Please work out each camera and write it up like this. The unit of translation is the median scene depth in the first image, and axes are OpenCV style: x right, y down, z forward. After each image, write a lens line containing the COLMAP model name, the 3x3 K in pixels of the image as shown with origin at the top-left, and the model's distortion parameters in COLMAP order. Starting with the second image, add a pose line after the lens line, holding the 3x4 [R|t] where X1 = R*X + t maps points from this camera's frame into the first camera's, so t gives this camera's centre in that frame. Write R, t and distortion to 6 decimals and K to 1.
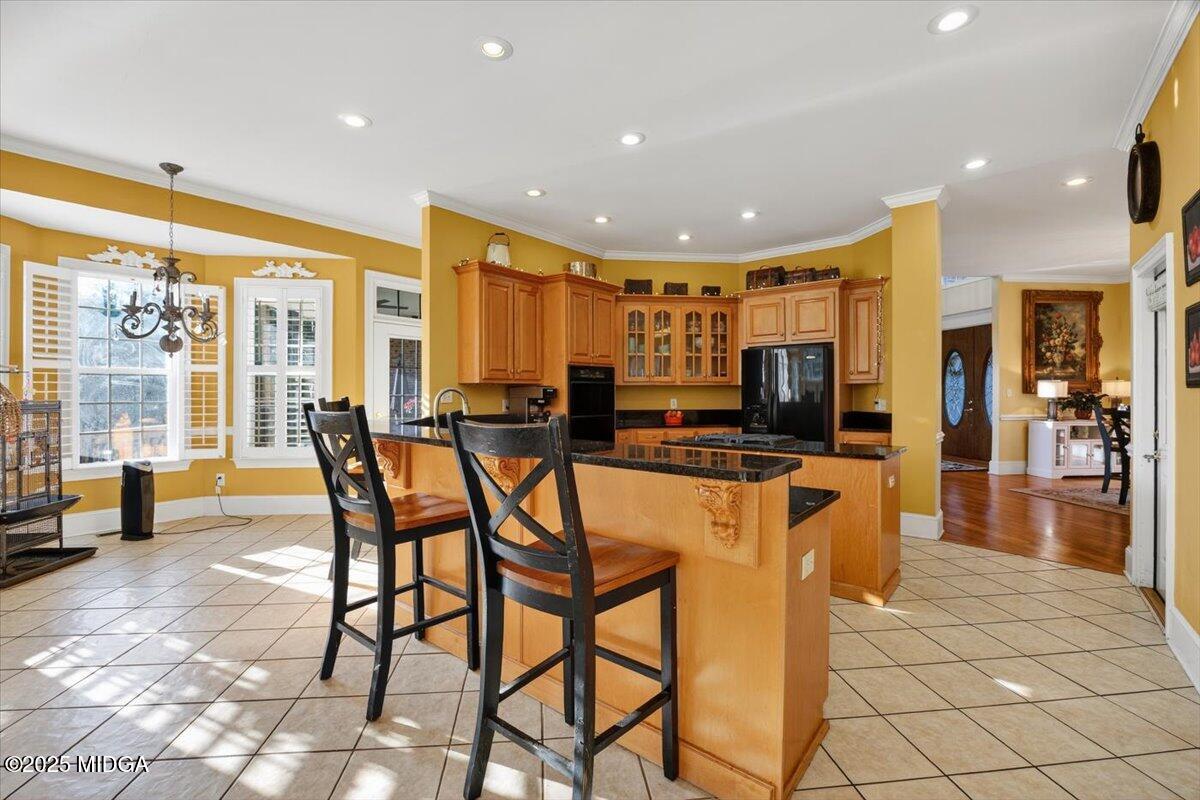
lens RADIAL K [[532.0, 0, 598.1], [0, 532.0, 390.4], [0, 0, 1]] dist [-0.002386, -0.000331]
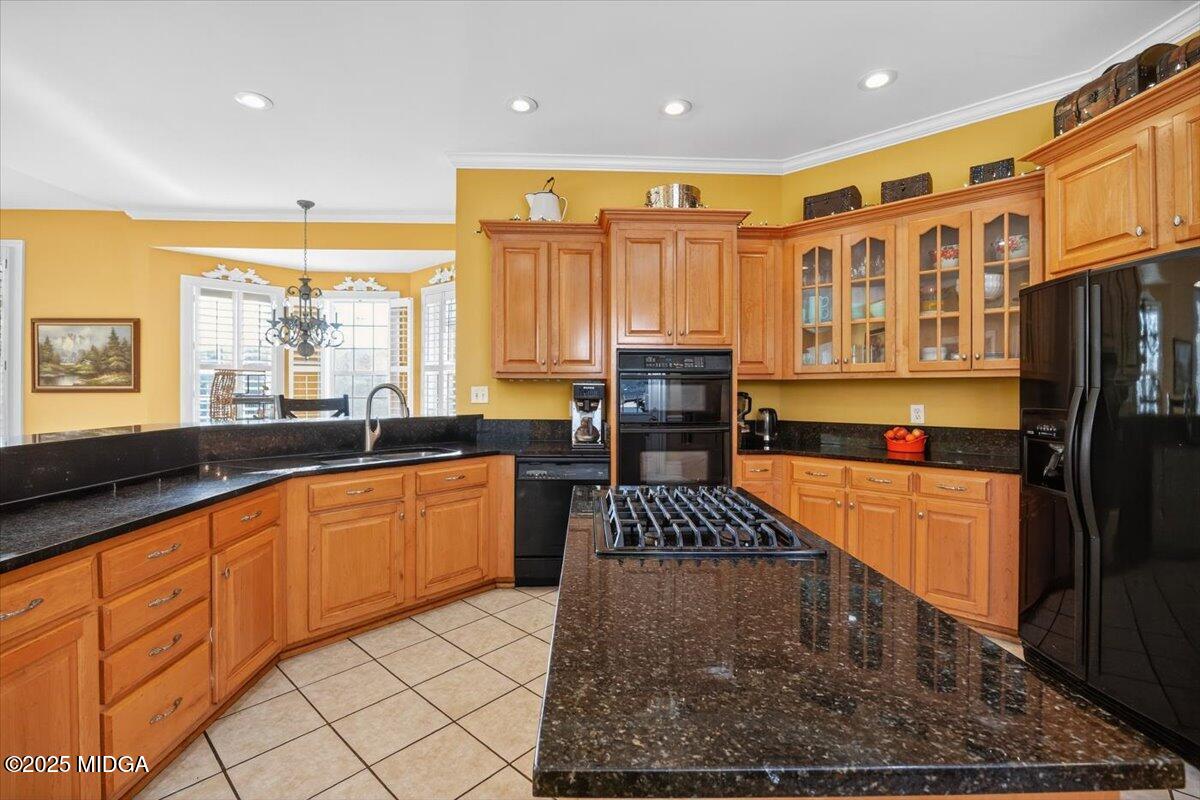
lens RADIAL K [[532.0, 0, 598.1], [0, 532.0, 390.4], [0, 0, 1]] dist [-0.002386, -0.000331]
pose [[0.649909, 0.003630, -0.760003, 0.374644], [-0.000089, 0.999989, 0.004699, -0.000085], [0.760012, -0.002986, 0.649902, 0.487335]]
